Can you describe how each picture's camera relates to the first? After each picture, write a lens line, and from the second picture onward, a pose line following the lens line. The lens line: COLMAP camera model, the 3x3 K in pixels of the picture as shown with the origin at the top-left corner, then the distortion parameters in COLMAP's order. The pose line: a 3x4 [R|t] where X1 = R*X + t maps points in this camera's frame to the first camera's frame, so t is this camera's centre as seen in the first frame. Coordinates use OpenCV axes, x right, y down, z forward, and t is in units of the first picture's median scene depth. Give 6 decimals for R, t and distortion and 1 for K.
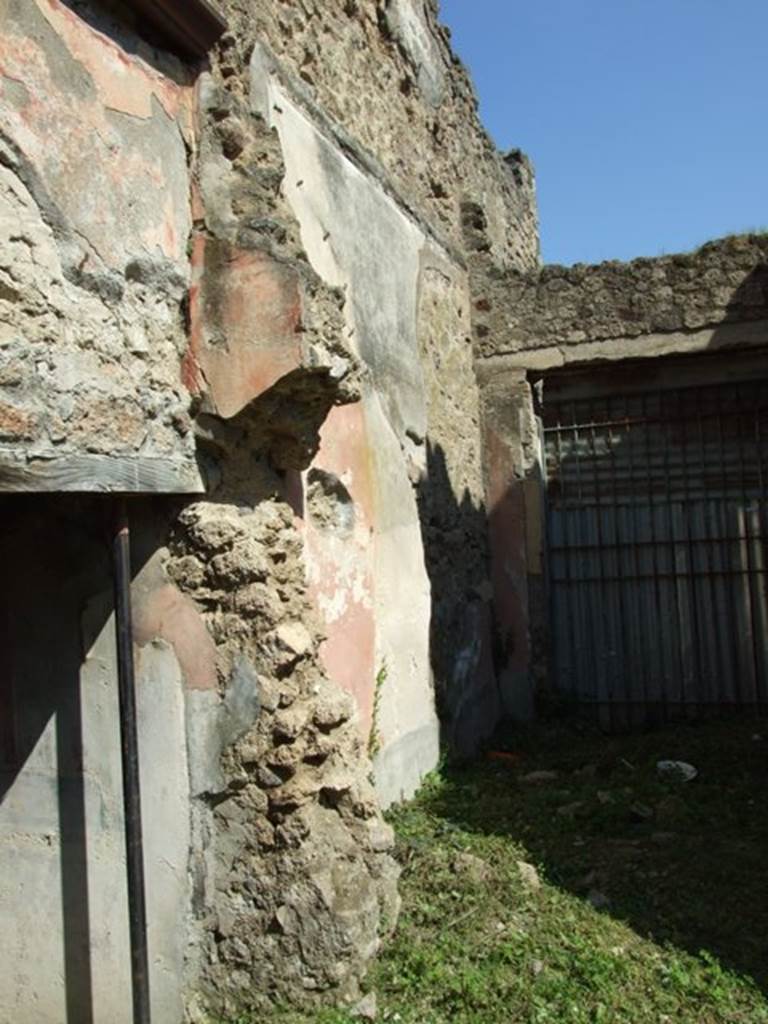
lens RADIAL K [[781.1, 0, 285.7], [0, 781.1, 499.0], [0, 0, 1]] dist [-0.065855, 0.040602]
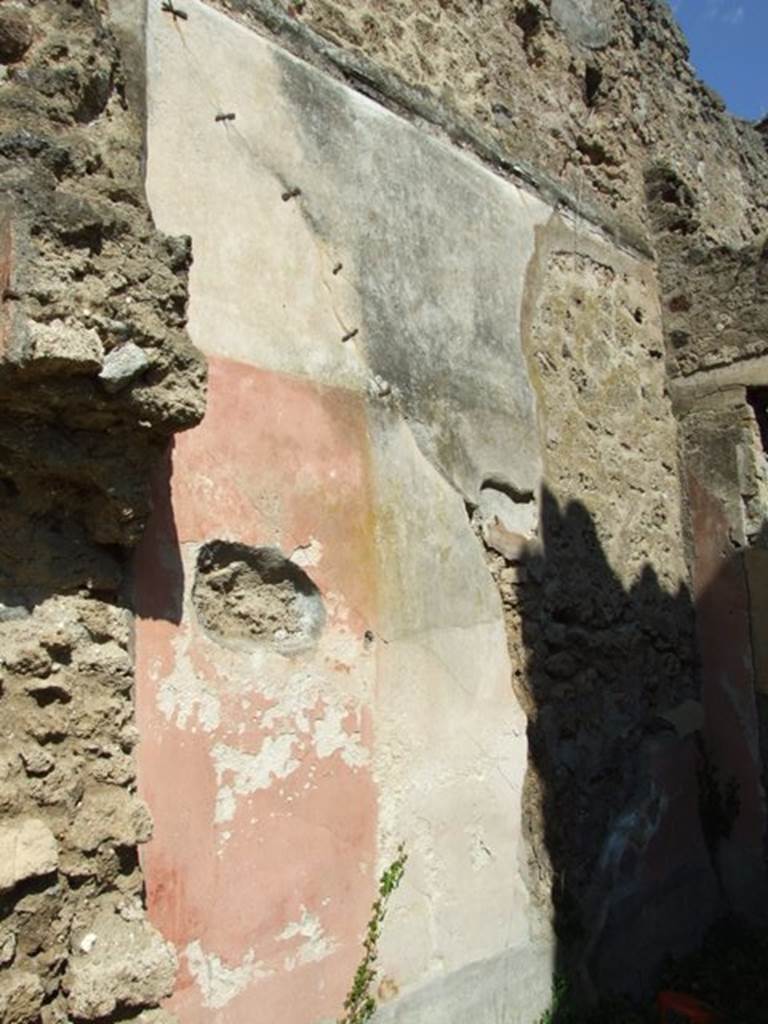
lens RADIAL K [[758.2, 0, 375.2], [0, 758.2, 512.4], [0, 0, 1]] dist [-0.054075, 0.040039]
pose [[0.944456, -0.033711, -0.326906, 0.263743], [0.007785, 0.996741, -0.080294, -0.009240], [0.328547, 0.073289, 0.941640, 0.349777]]
